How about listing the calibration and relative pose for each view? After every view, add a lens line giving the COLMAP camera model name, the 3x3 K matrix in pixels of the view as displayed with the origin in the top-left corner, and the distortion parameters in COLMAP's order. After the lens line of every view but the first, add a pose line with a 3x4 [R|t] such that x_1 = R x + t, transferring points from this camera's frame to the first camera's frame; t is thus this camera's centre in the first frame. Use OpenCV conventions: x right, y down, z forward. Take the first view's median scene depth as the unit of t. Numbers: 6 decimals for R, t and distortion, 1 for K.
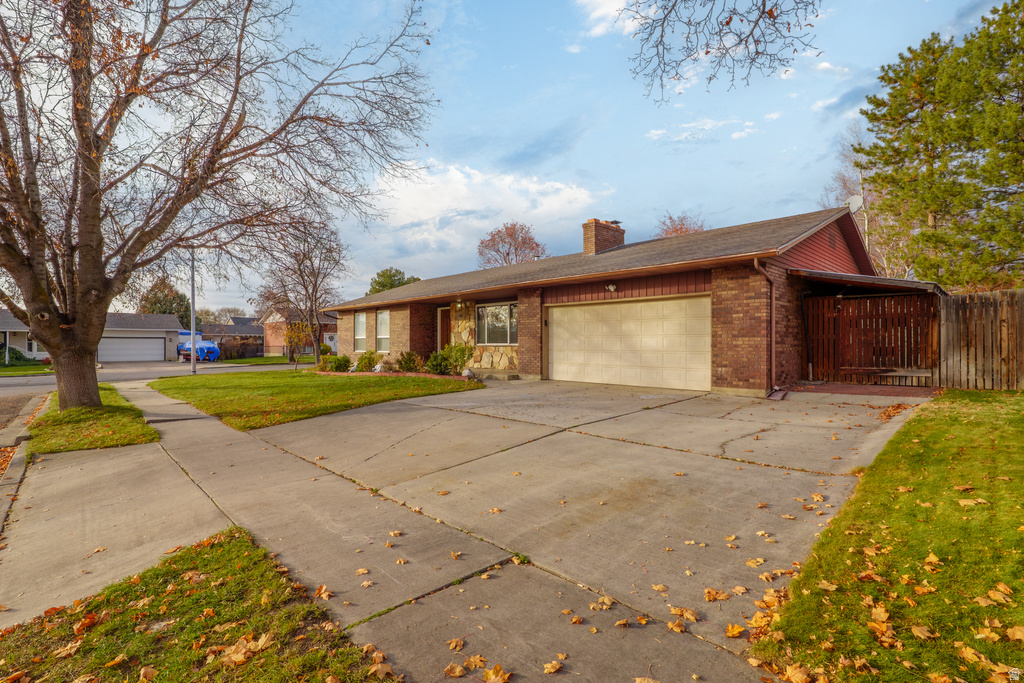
lens RADIAL K [[462.6, 0, 512.0], [0, 462.6, 341.5], [0, 0, 1]] dist [-0.002782, -0.000274]
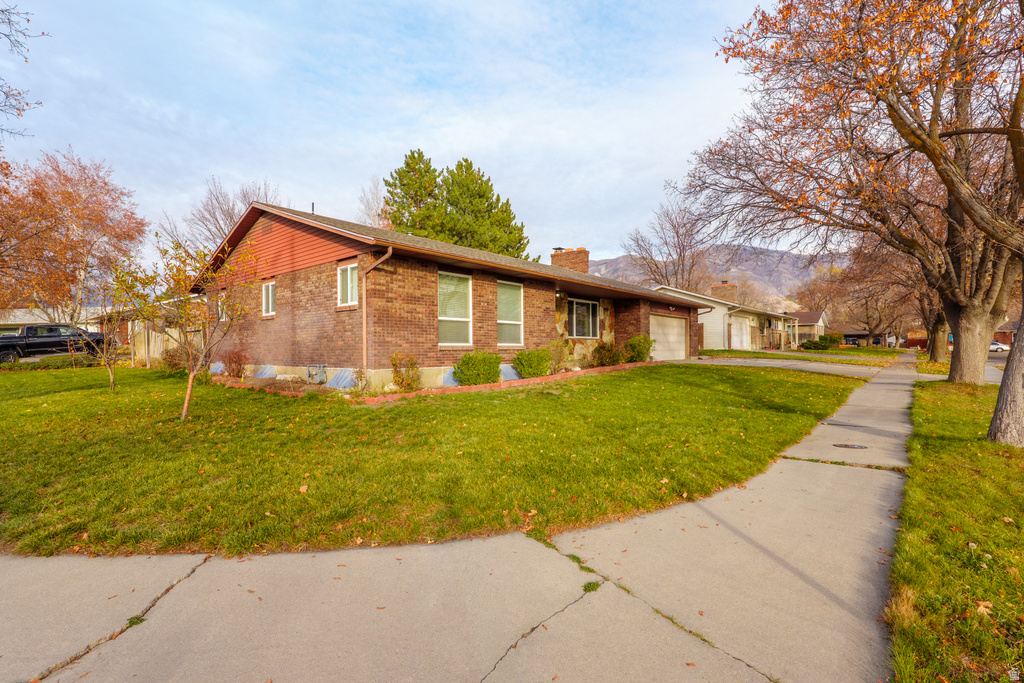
lens RADIAL K [[462.6, 0, 512.0], [0, 462.6, 341.5], [0, 0, 1]] dist [-0.002782, -0.000274]
pose [[-0.059812, 0.016575, 0.998072, -1.055923], [-0.001659, 0.999859, -0.016704, 0.031256], [-0.998208, -0.002655, -0.059777, 1.174038]]
